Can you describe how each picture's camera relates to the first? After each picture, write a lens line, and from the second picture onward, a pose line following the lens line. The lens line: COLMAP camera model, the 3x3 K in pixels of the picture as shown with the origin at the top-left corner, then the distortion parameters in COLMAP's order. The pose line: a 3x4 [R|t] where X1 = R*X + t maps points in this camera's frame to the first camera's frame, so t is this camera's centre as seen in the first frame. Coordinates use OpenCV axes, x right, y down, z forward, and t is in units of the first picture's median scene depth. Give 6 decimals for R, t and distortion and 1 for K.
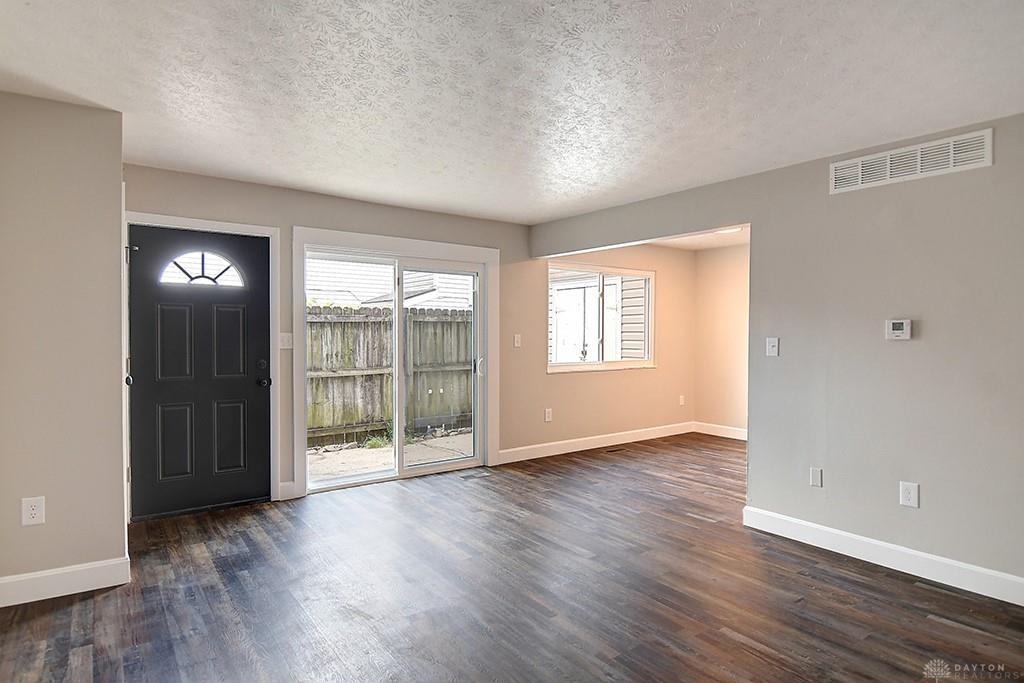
lens RADIAL K [[568.1, 0, 511.2], [0, 568.1, 339.0], [0, 0, 1]] dist [0.006612, -0.008197]
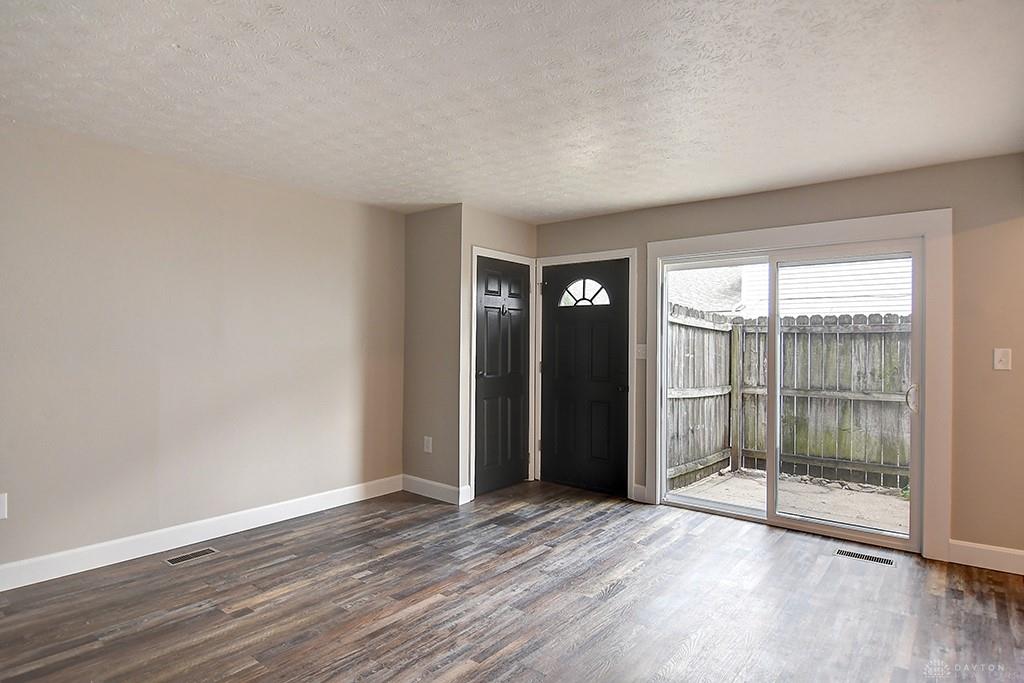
lens RADIAL K [[568.1, 0, 510.4], [0, 568.1, 343.5], [0, 0, 1]] dist [0.006612, -0.008197]
pose [[0.249360, -0.003989, -0.968403, 0.536967], [-0.015719, 0.999843, -0.008166, -0.000017], [0.968283, 0.017258, 0.249259, 0.465153]]
